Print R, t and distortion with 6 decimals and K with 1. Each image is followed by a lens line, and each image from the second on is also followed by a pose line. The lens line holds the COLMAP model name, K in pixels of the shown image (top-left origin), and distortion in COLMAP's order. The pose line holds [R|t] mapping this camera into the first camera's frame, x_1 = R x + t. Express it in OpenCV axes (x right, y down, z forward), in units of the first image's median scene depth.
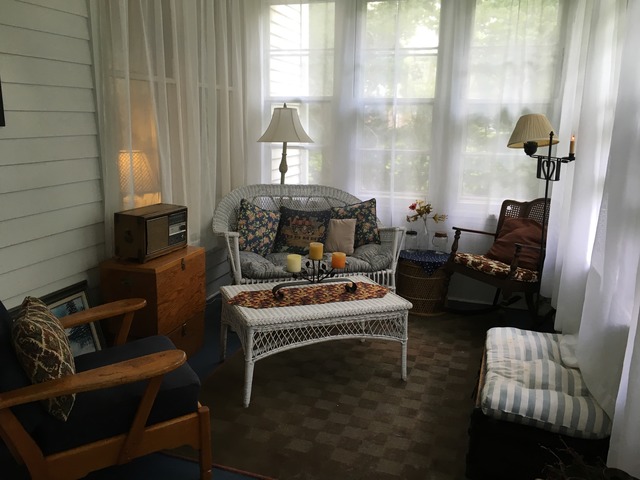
lens RADIAL K [[551.3, 0, 320.0], [0, 551.3, 240.0], [0, 0, 1]] dist [0.065199, -0.072076]
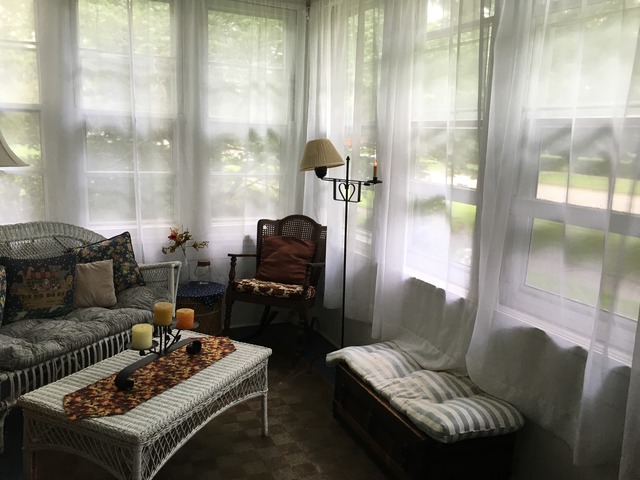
lens RADIAL K [[551.3, 0, 320.0], [0, 551.3, 240.0], [0, 0, 1]] dist [0.065199, -0.072076]
pose [[0.725696, -0.120169, 0.677440, -0.264904], [0.123069, 0.991421, 0.044030, -0.065987], [-0.676919, 0.051420, 0.734259, 0.198827]]
